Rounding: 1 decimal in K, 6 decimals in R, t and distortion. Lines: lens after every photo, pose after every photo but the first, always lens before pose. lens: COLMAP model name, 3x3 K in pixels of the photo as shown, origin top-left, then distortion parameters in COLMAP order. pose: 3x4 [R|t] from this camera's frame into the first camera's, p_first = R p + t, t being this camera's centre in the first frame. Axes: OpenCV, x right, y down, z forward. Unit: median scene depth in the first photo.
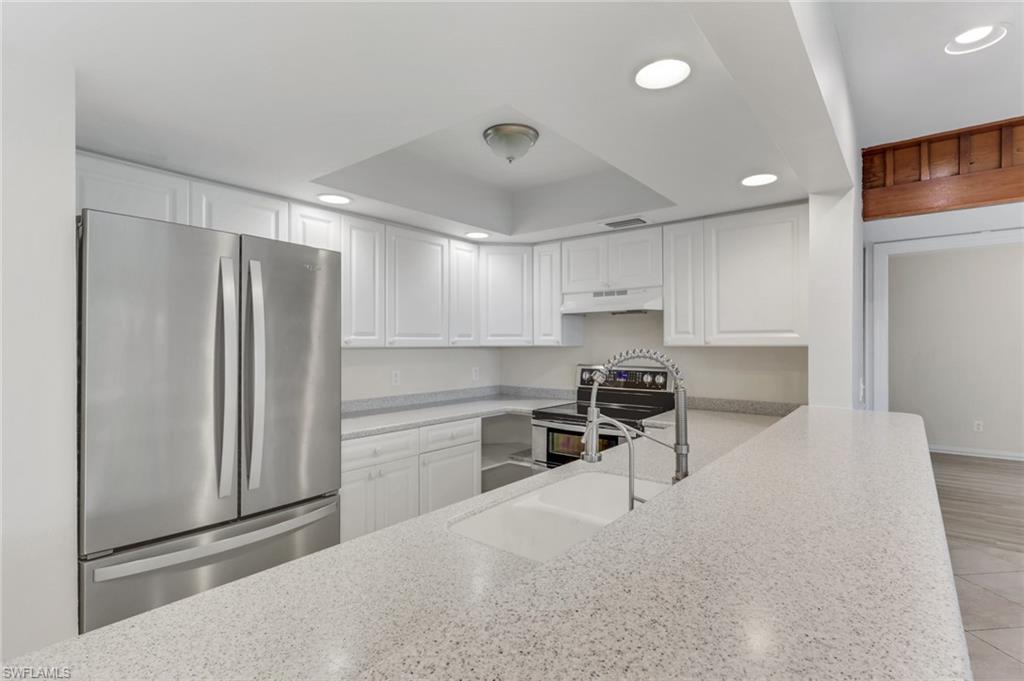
lens RADIAL K [[492.3, 0, 513.5], [0, 492.3, 343.2], [0, 0, 1]] dist [-0.000117, 0.000195]
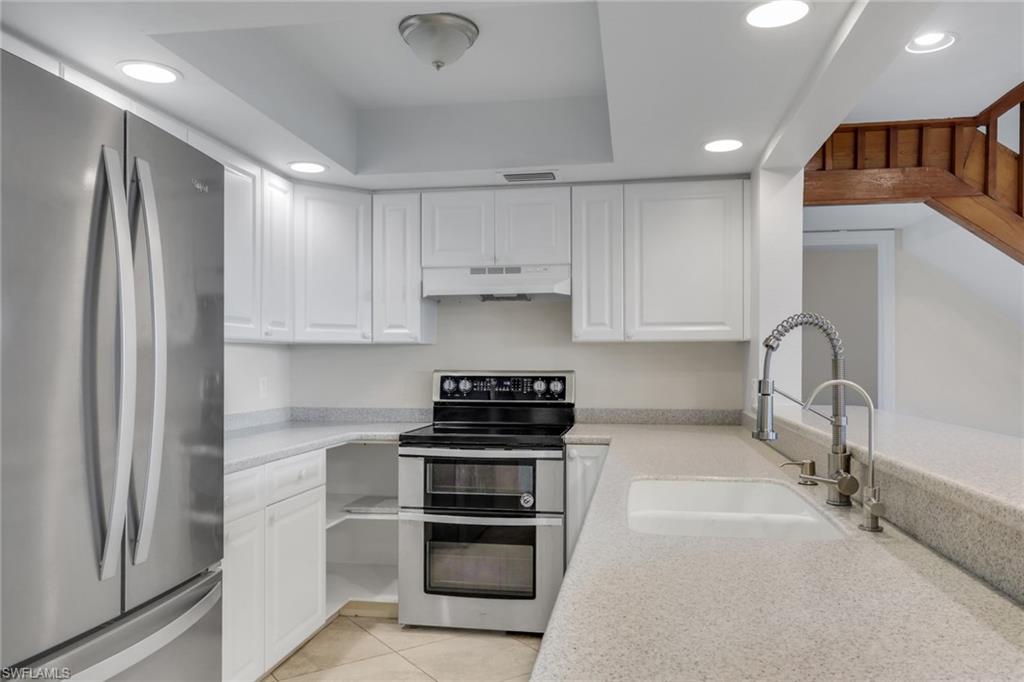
lens RADIAL K [[744.1, 0, 509.8], [0, 744.1, 359.8], [0, 0, 1]] dist [0.003783, 0.002624]
pose [[0.873819, 0.004167, 0.486234, -0.330774], [-0.001172, 0.999978, -0.006464, 0.039658], [-0.486250, 0.005078, 0.873805, 0.024333]]
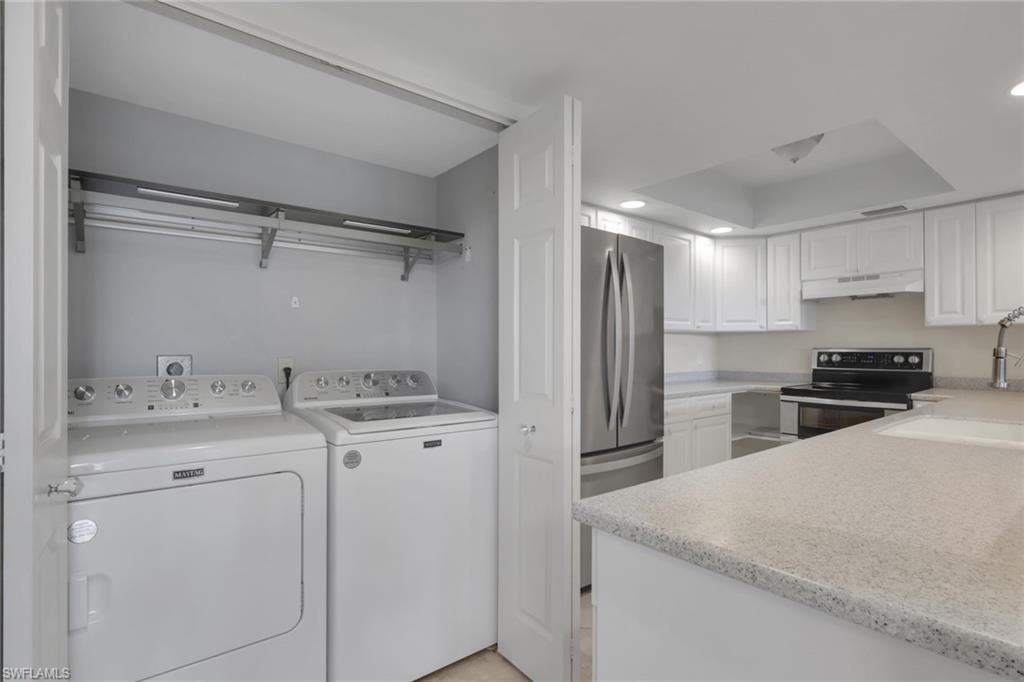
lens RADIAL K [[504.0, 0, 513.0], [0, 504.0, 350.9], [0, 0, 1]] dist [-0.001456, 0.000838]
pose [[0.977501, 0.000471, -0.210931, -0.308080], [0.000410, 0.999991, 0.004133, 0.050622], [0.210931, -0.004127, 0.977492, -0.219544]]
